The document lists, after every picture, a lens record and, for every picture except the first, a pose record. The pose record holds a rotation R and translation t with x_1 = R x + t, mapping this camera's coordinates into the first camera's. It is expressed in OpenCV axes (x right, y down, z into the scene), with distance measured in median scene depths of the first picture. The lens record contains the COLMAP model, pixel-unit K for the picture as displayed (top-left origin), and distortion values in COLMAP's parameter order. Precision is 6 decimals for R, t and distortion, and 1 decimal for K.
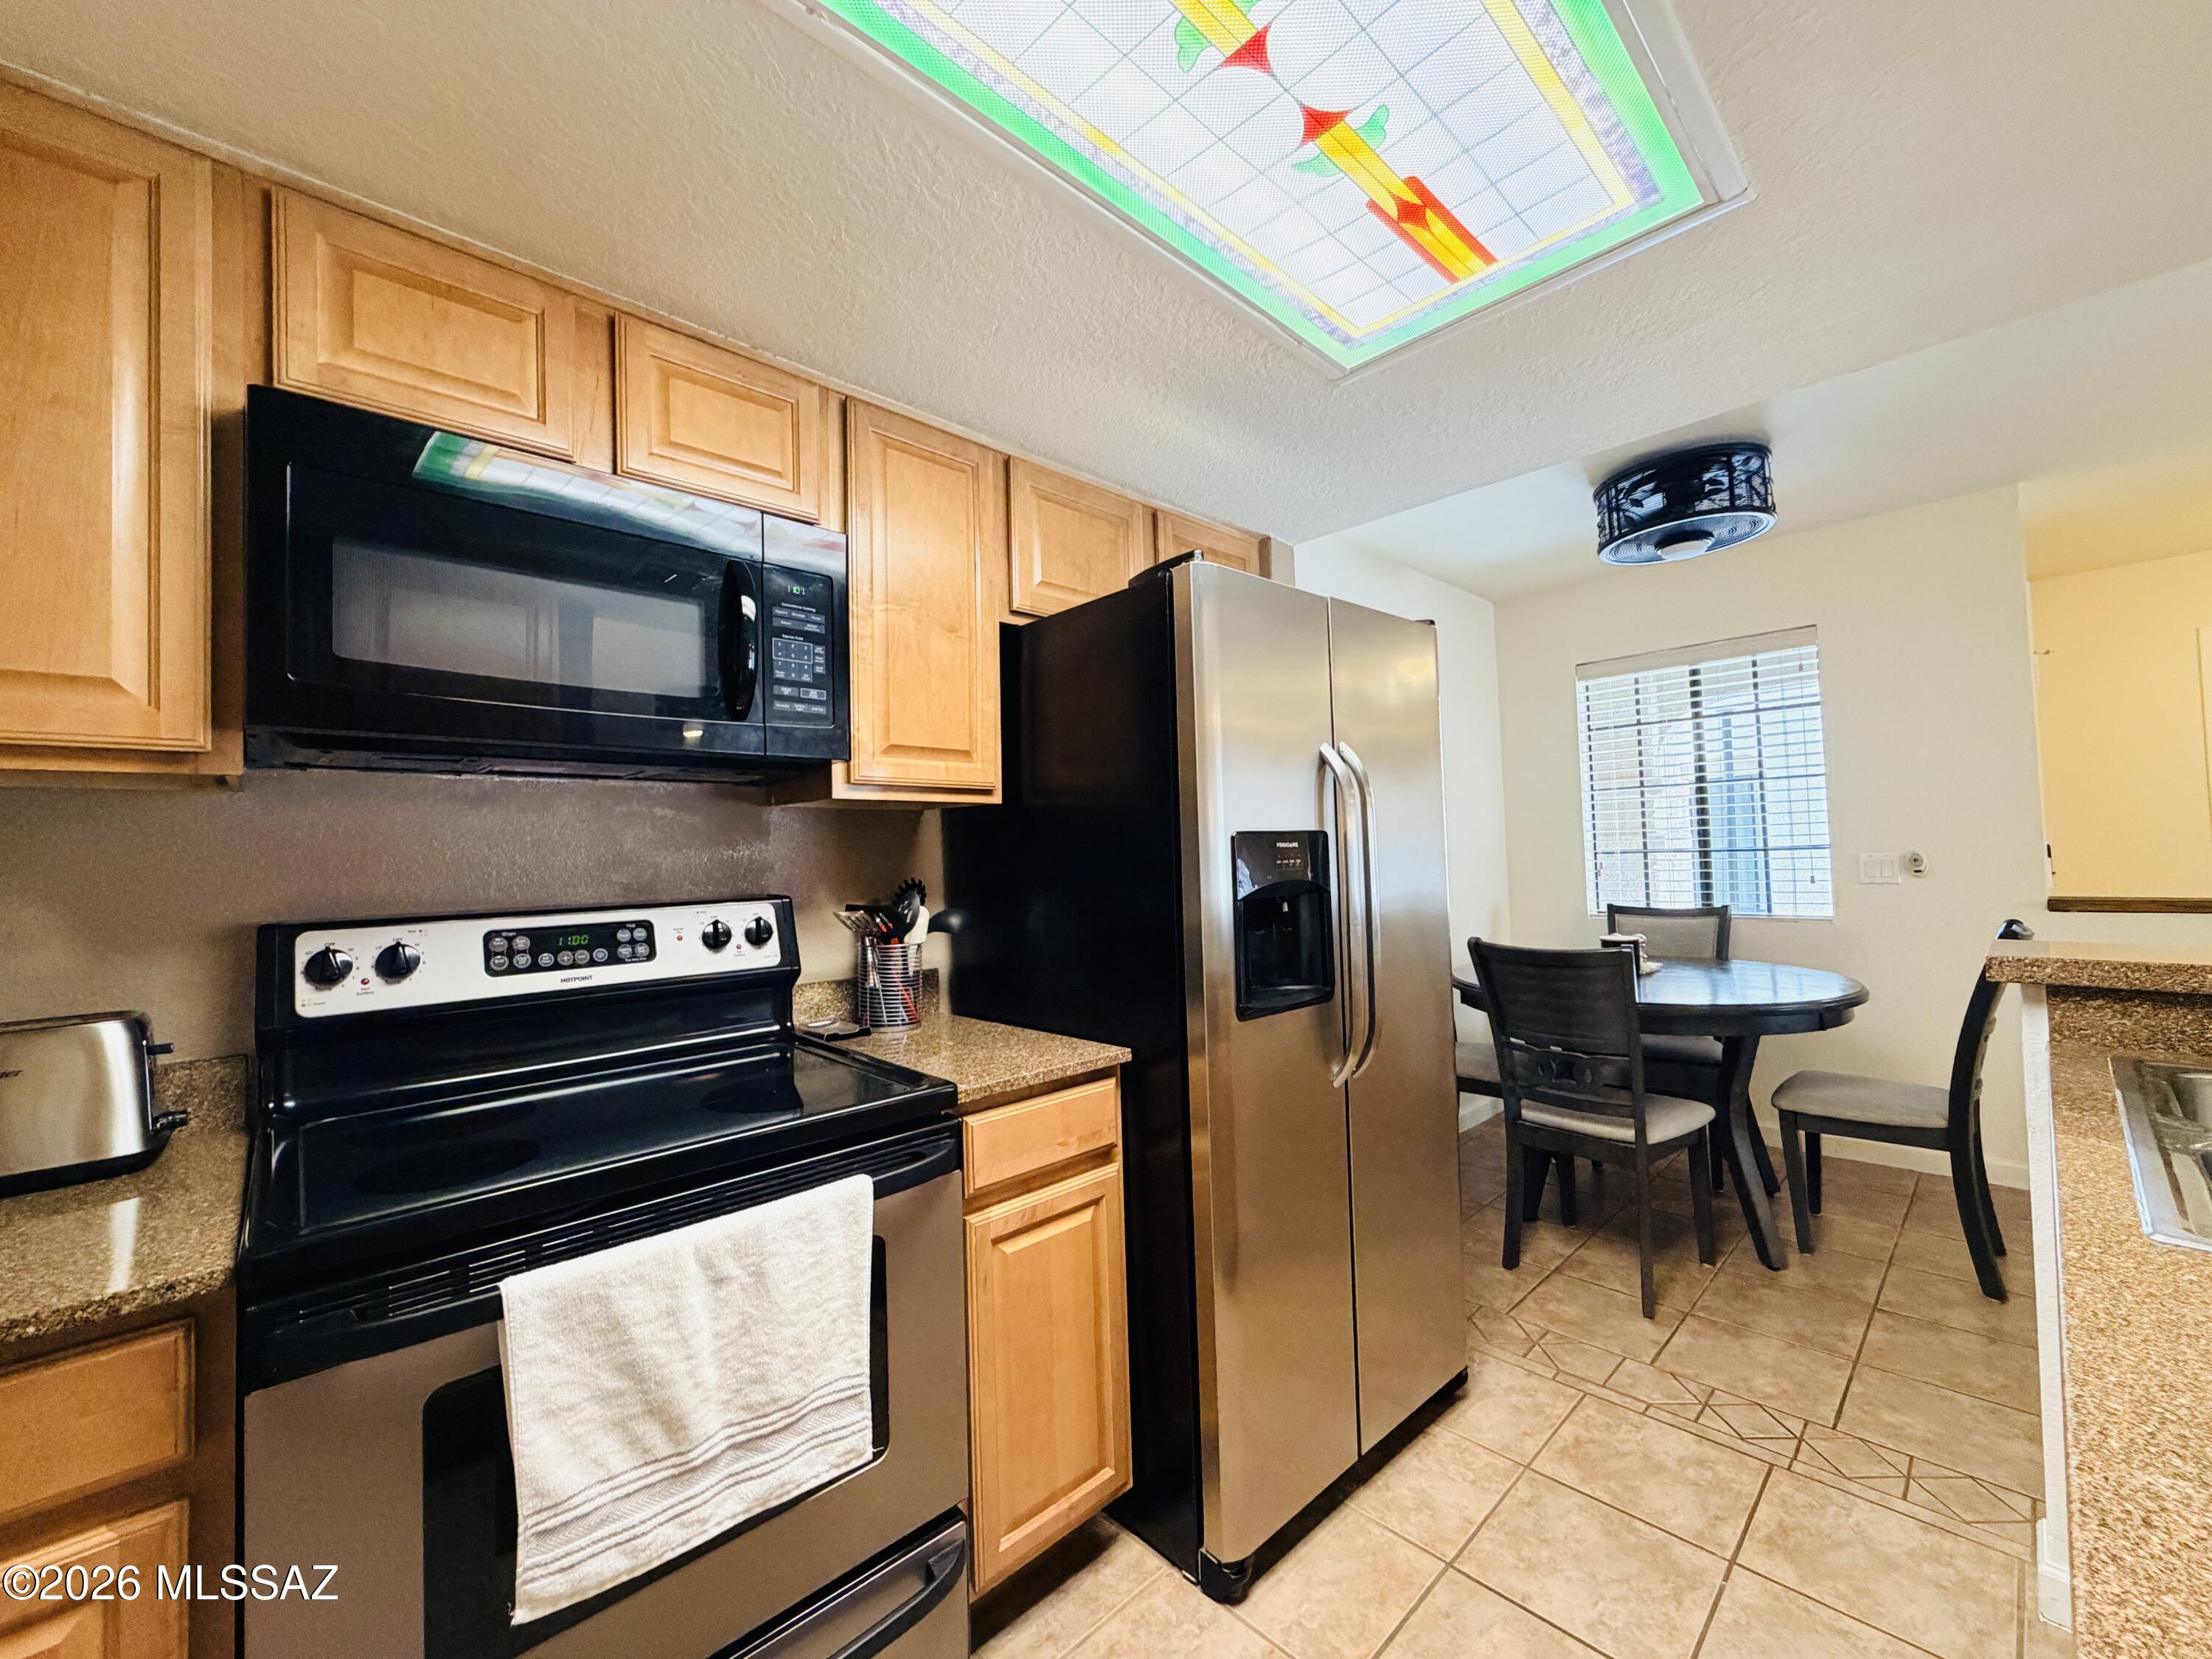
lens RADIAL K [[879.8, 0, 1092.4], [0, 879.8, 841.6], [0, 0, 1]] dist [0.002396, -0.000469]
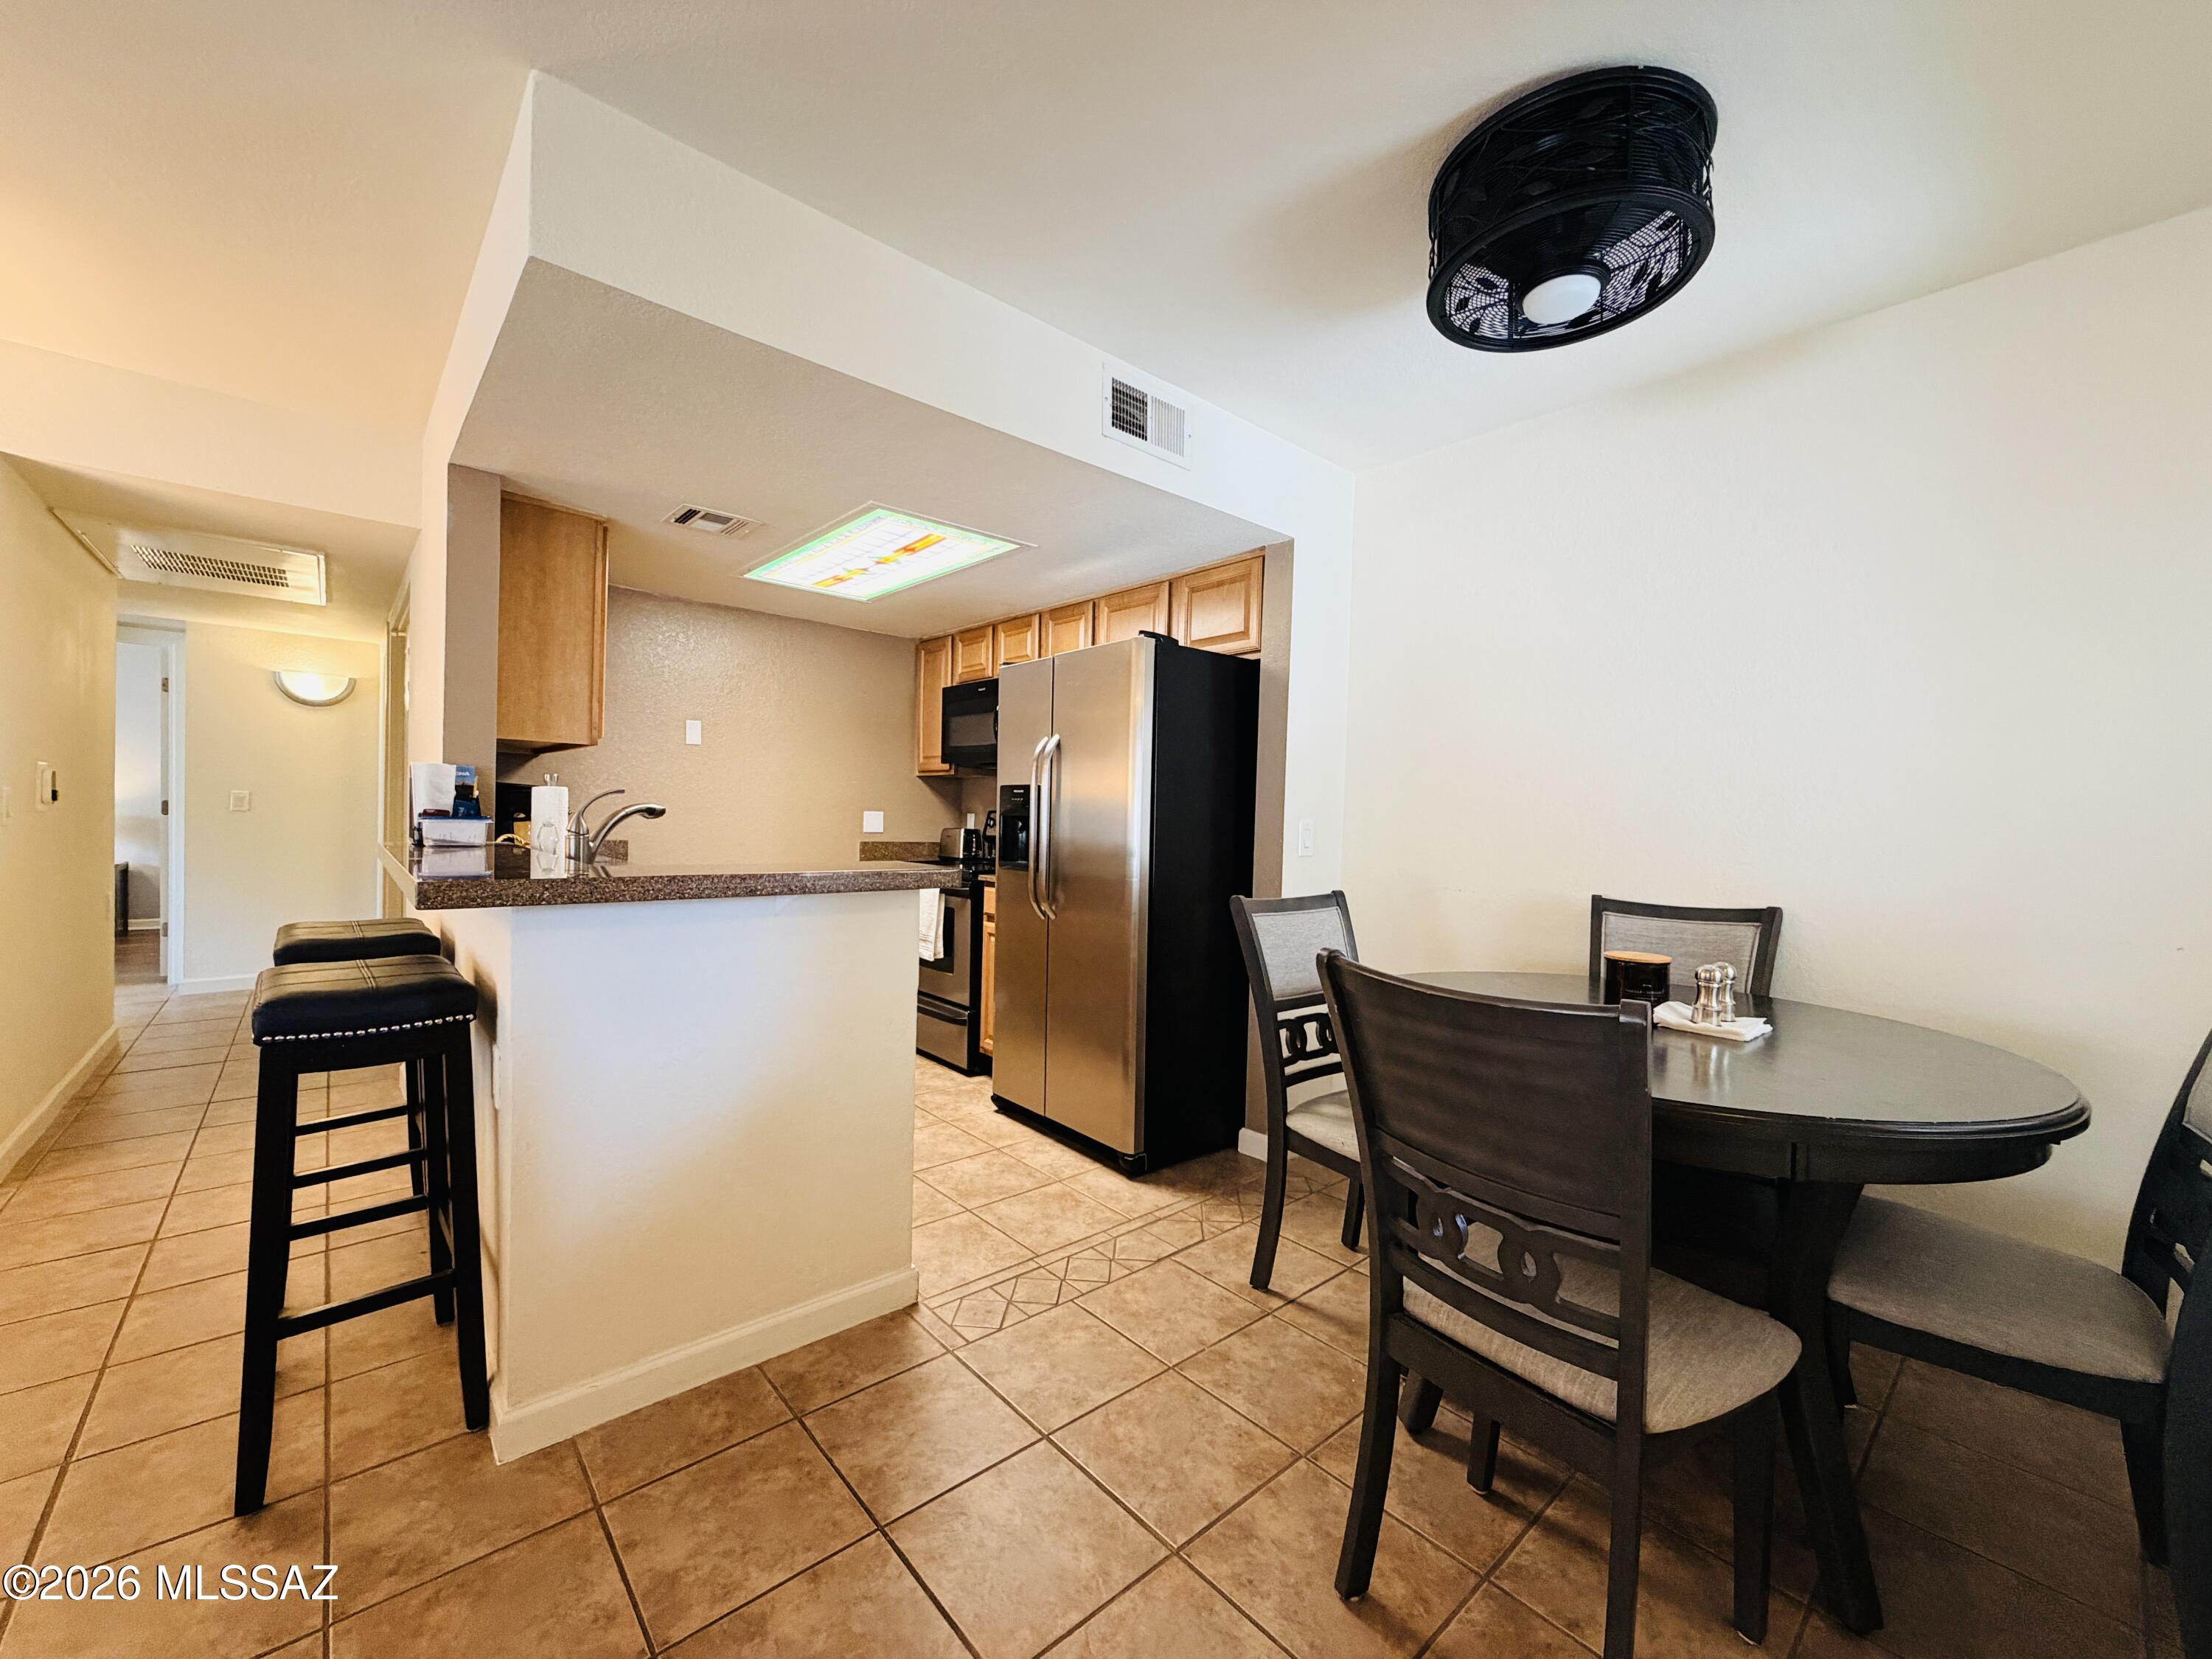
lens RADIAL K [[879.8, 0, 1103.0], [0, 879.8, 830.1], [0, 0, 1]] dist [0.002396, -0.000469]
pose [[-0.025724, 0.053257, -0.998249, 1.301115], [0.001720, 0.998581, 0.053230, -0.008725], [0.999668, -0.000348, -0.025780, 0.709179]]
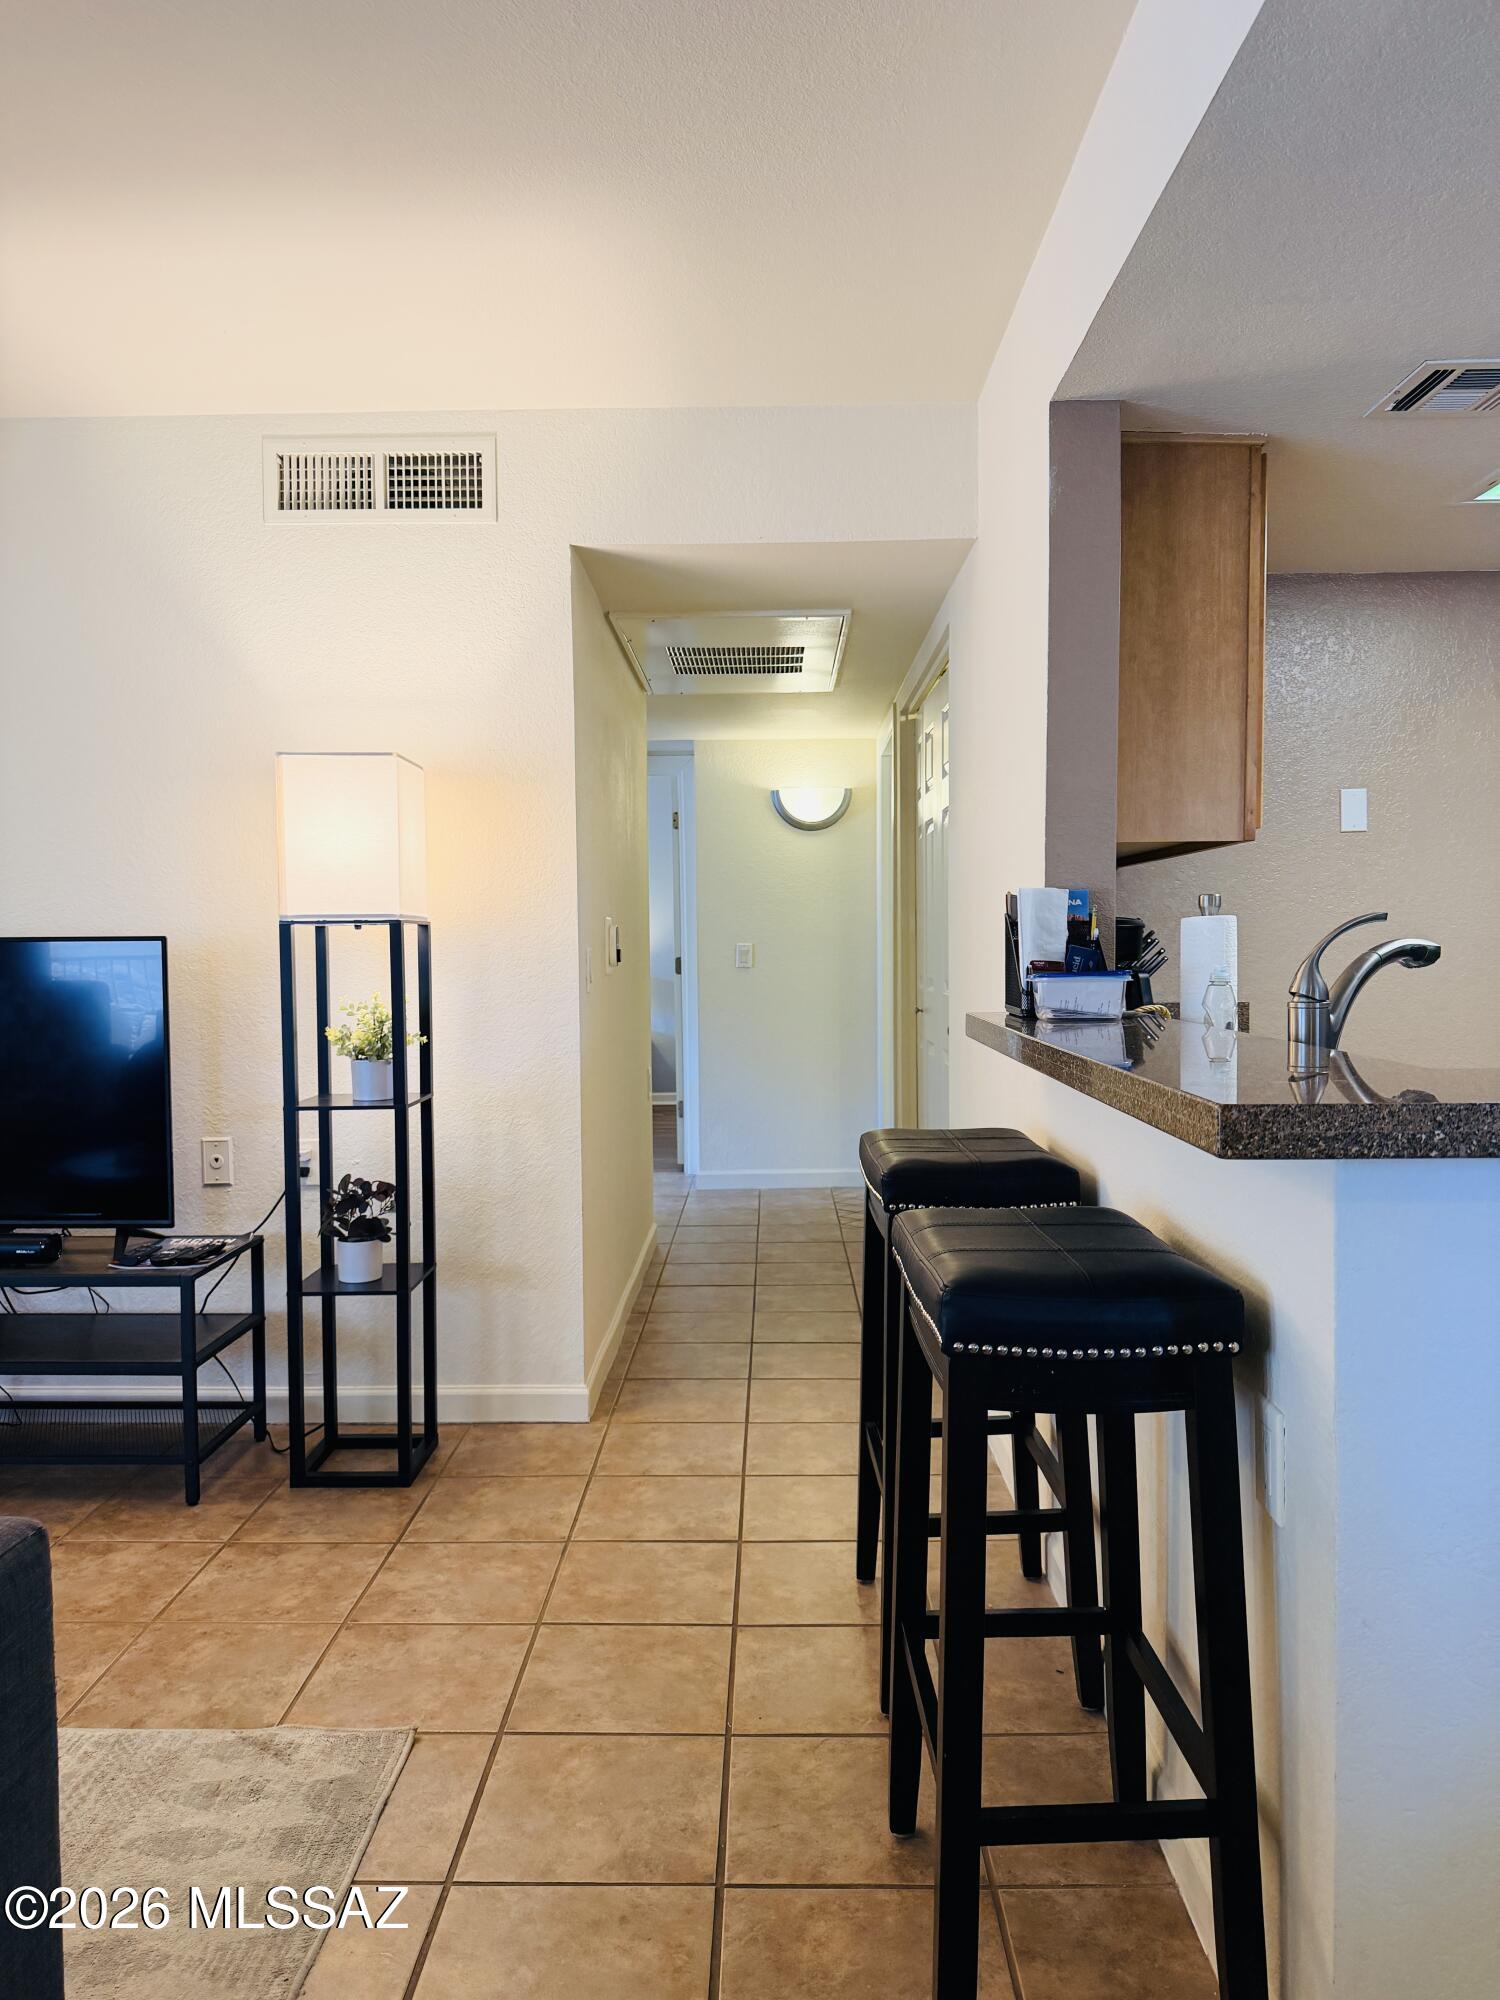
lens RADIAL K [[1403.6, 0, 744.4], [0, 1403.6, 1003.3], [0, 0, 1]] dist [0.039391, -0.044735]
pose [[-0.692696, 0.074160, -0.717407, 1.207582], [0.055488, 0.997231, 0.049510, -0.011090], [0.719092, -0.005512, -0.694893, 0.500848]]
